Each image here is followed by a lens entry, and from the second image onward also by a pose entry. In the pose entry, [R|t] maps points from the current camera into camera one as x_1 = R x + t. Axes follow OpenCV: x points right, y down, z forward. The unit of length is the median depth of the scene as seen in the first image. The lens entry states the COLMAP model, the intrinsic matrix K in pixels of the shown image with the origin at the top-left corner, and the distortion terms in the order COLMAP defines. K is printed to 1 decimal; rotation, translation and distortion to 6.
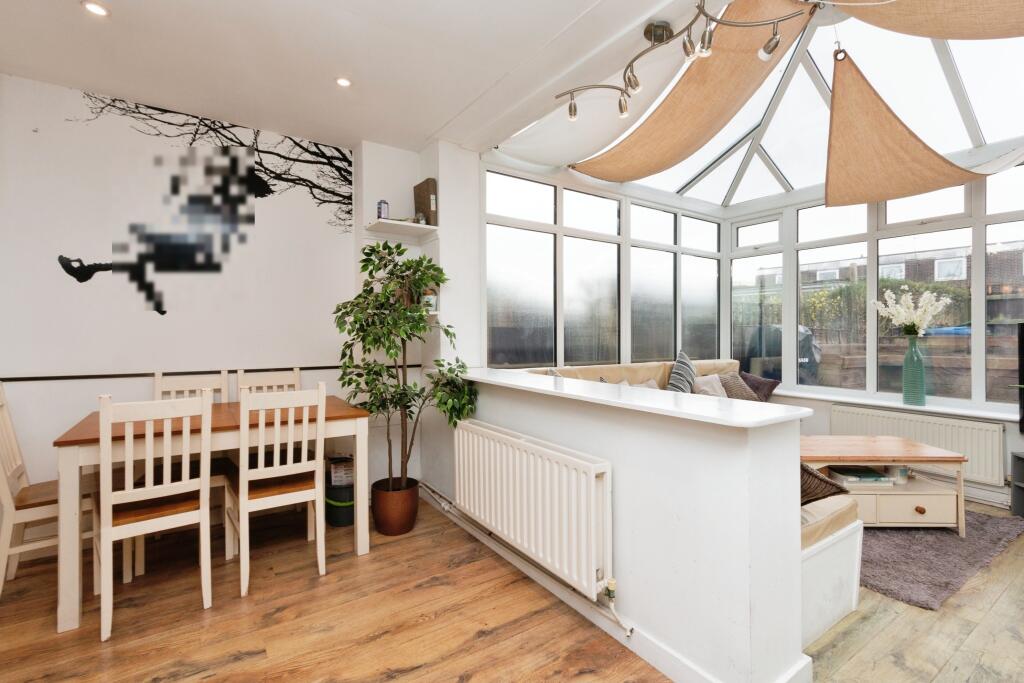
lens RADIAL K [[473.4, 0, 510.7], [0, 473.4, 348.5], [0, 0, 1]] dist [-0.001491, -0.000643]
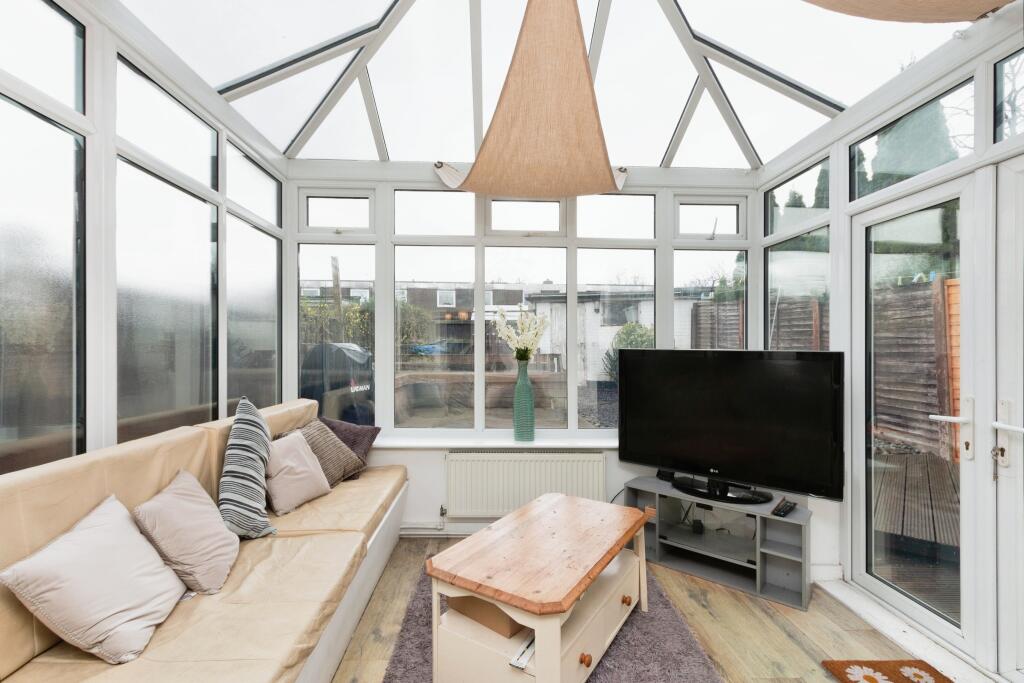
lens RADIAL K [[473.4, 0, 510.7], [0, 473.4, 348.5], [0, 0, 1]] dist [-0.001491, -0.000643]
pose [[0.527865, 0.001442, 0.849327, 0.081831], [0.021963, 0.999641, -0.015347, -0.032773], [-0.849045, 0.026754, 0.527643, 0.475006]]
